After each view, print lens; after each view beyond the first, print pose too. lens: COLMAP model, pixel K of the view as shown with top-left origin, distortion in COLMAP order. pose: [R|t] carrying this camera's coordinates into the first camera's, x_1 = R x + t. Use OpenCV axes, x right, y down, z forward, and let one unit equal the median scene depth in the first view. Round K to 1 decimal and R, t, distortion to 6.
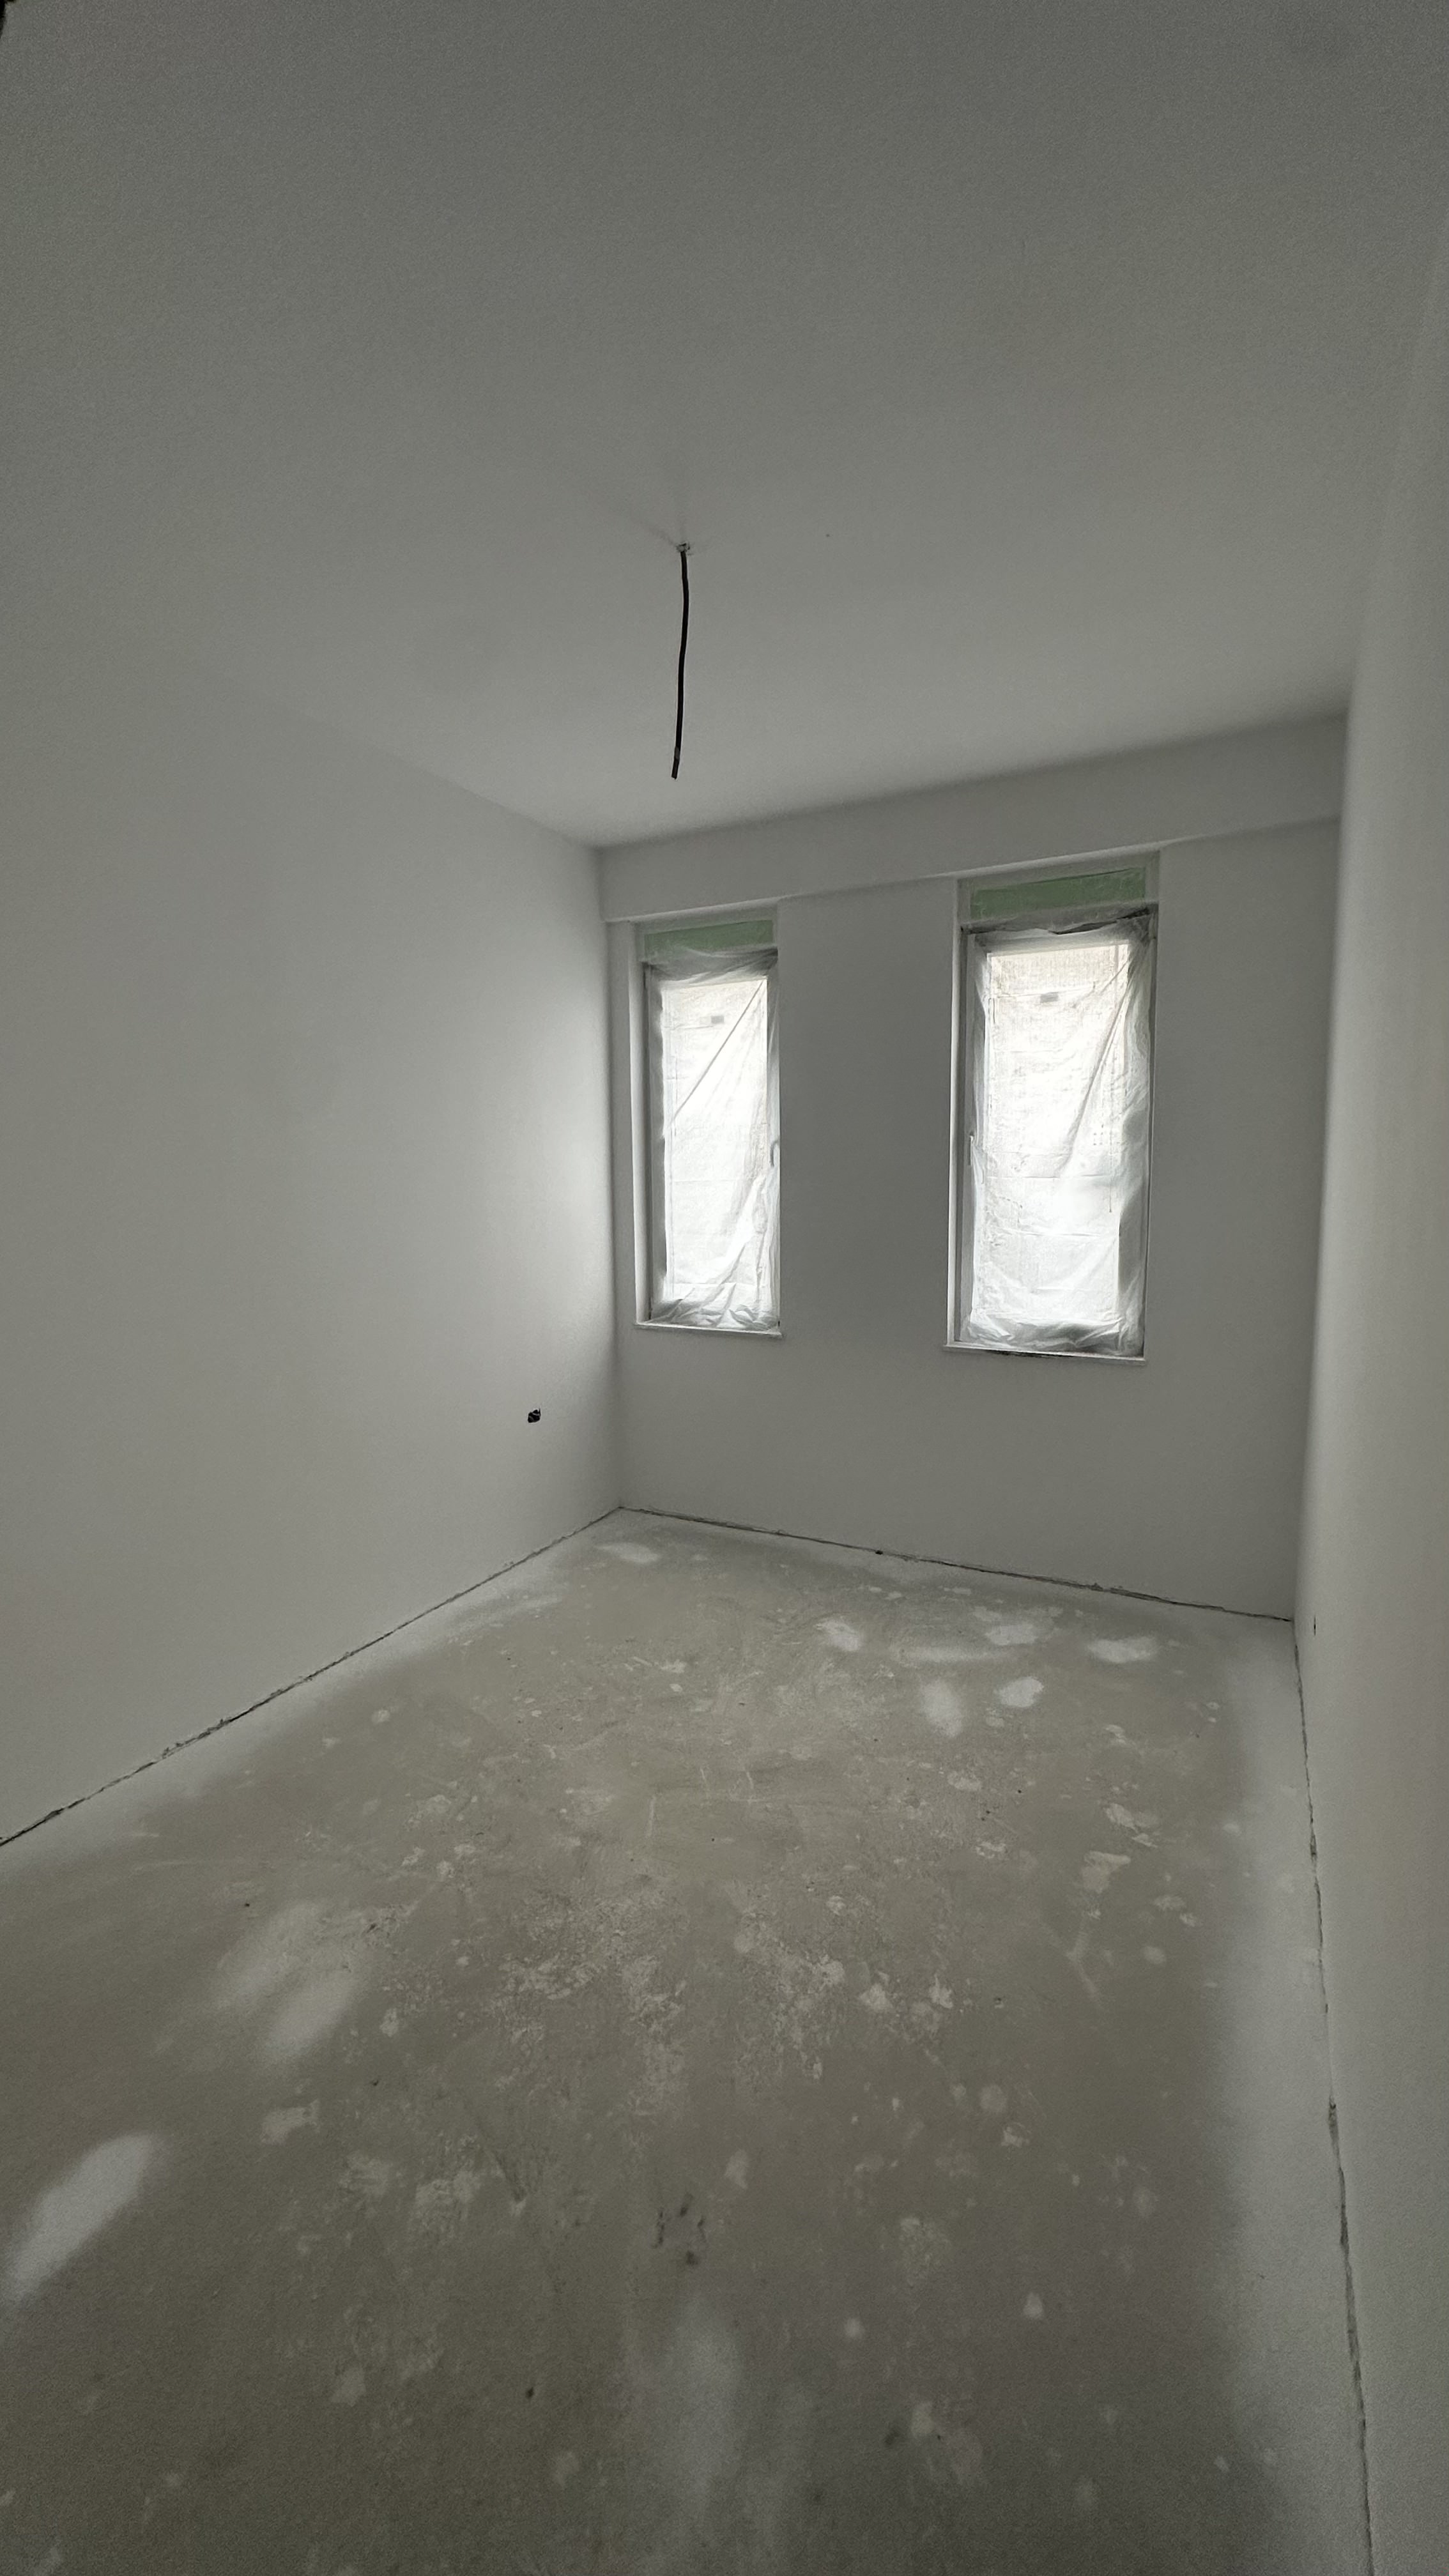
lens RADIAL K [[1003.2, 0, 724.9], [0, 1003.2, 1288.8], [0, 0, 1]] dist [-0.013642, 0.000957]
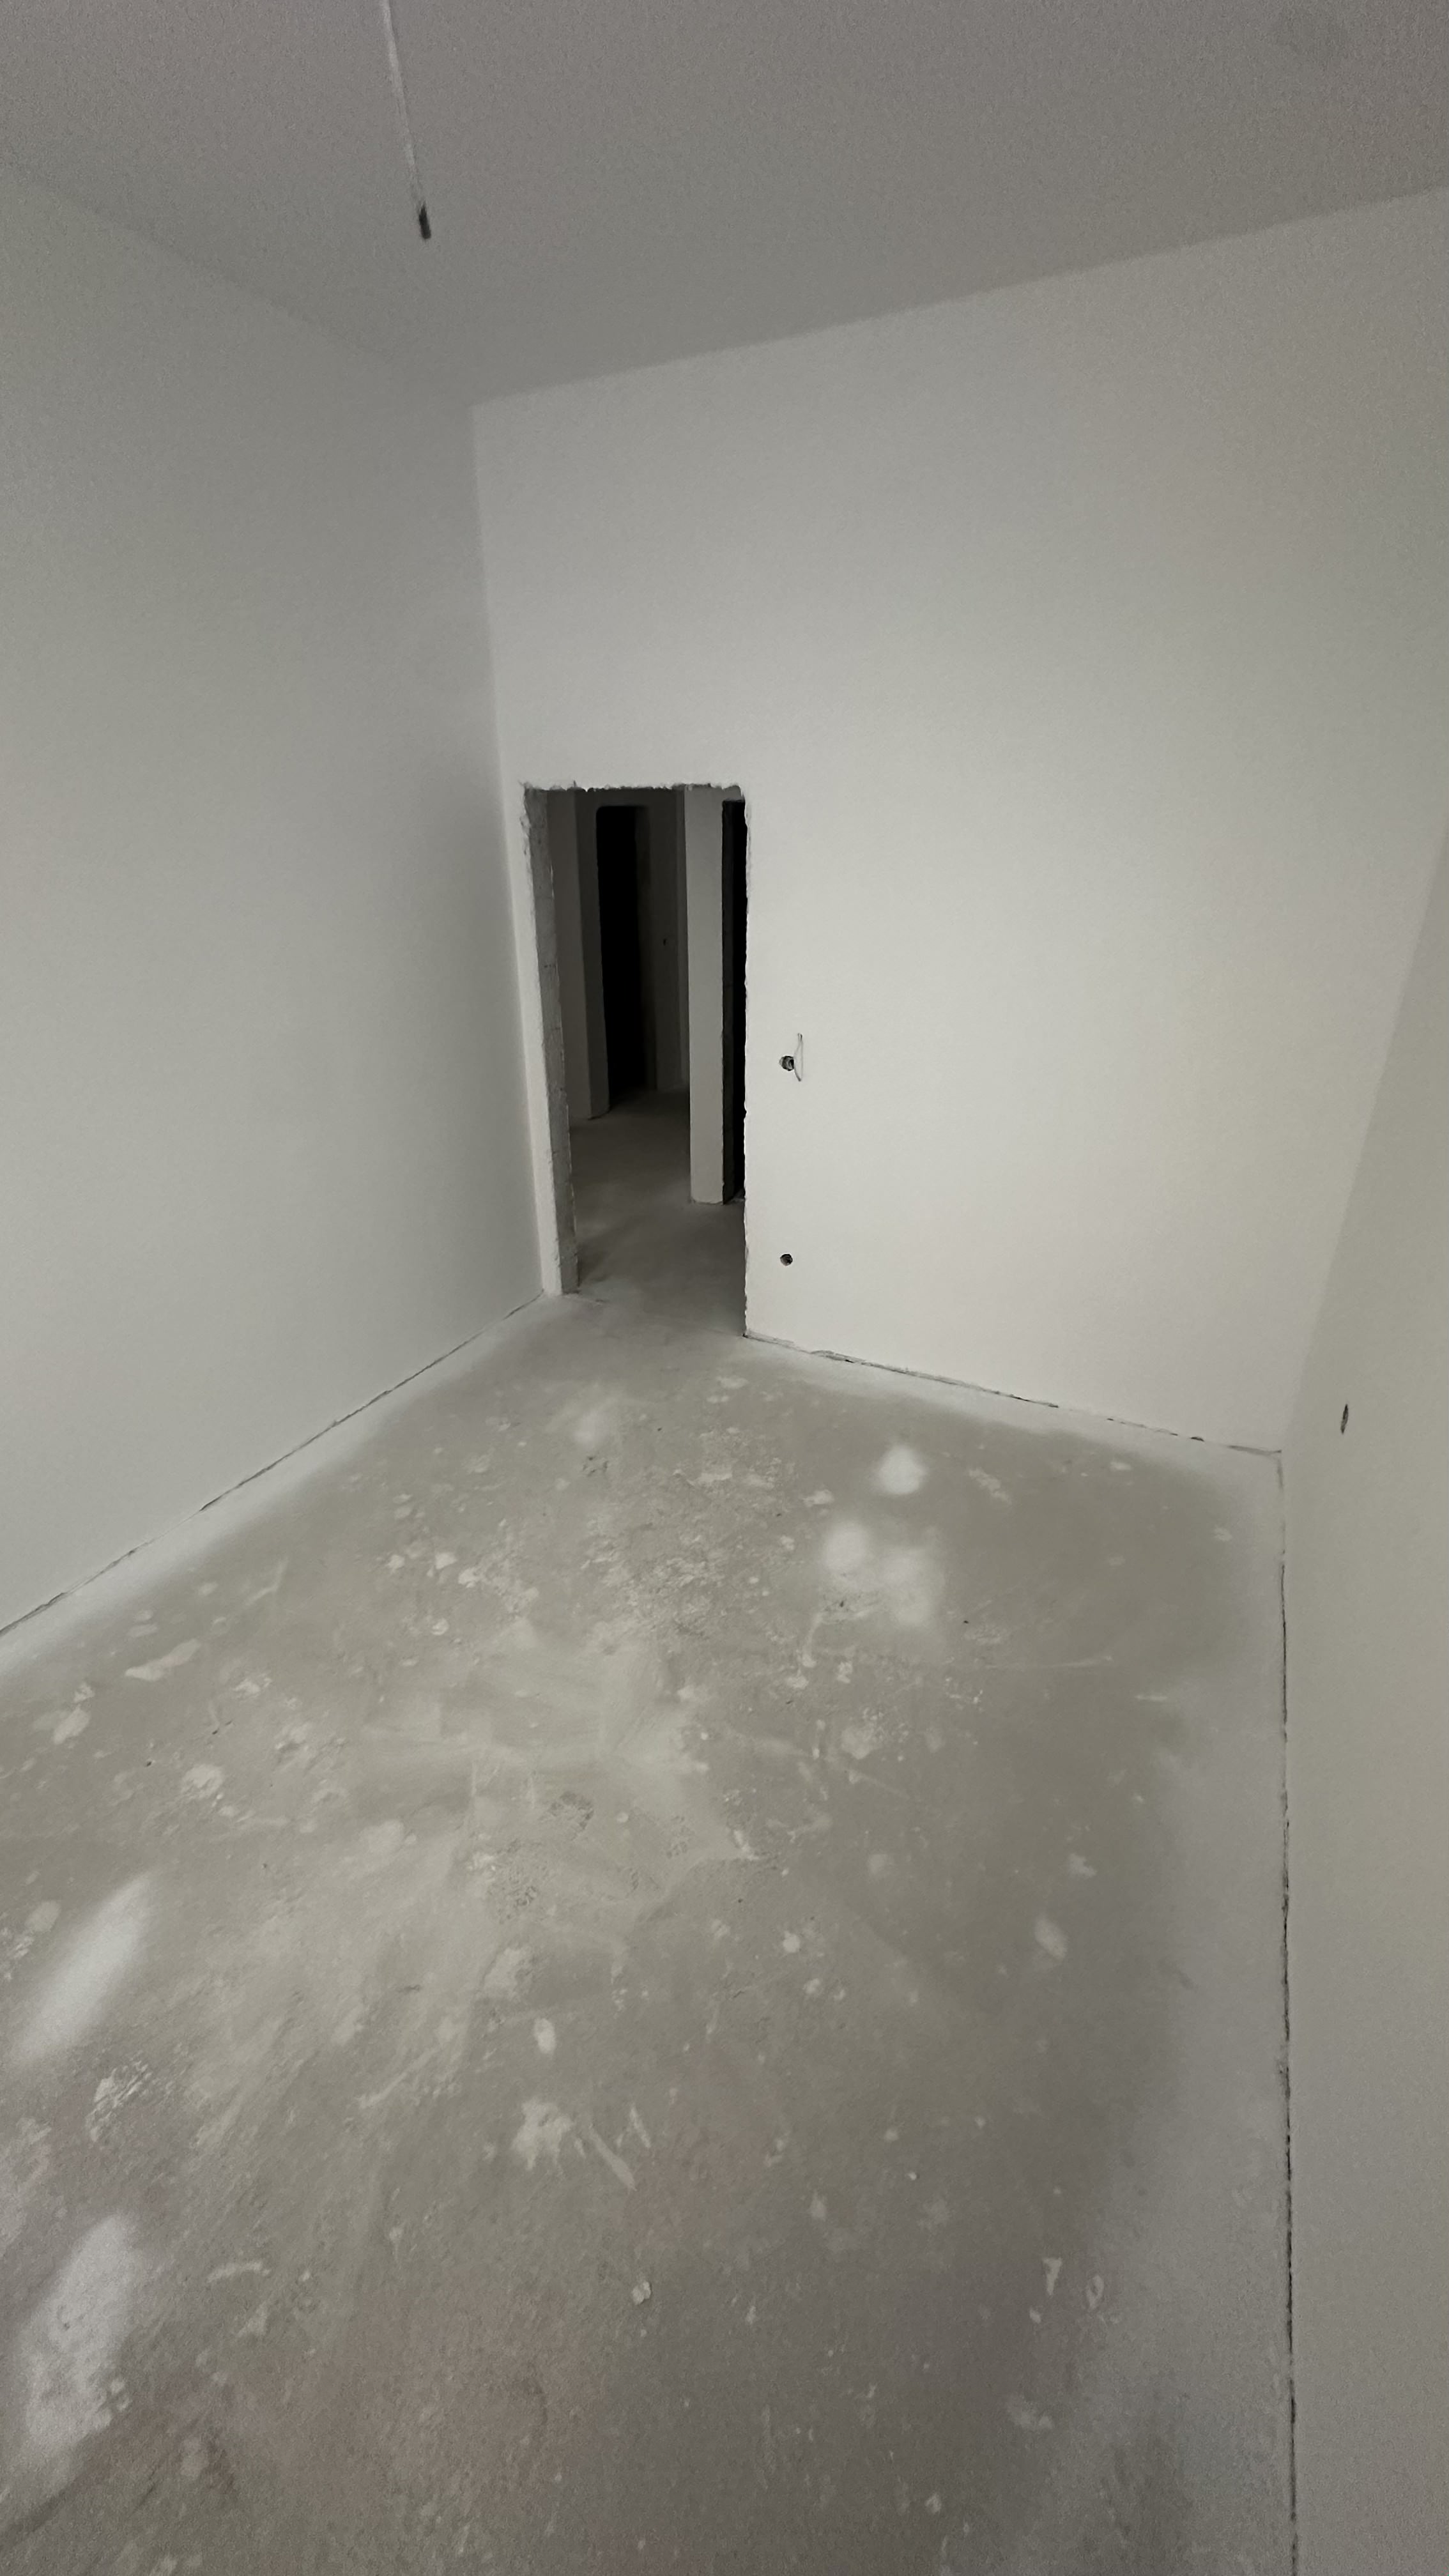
lens RADIAL K [[1003.2, 0, 724.0], [0, 1003.2, 1289.6], [0, 0, 1]] dist [-0.013642, 0.000957]
pose [[-0.999880, 0.010967, -0.010951, -0.188769], [0.003688, 0.854643, 0.519202, -0.274258], [0.015053, 0.519100, -0.854581, 1.675585]]
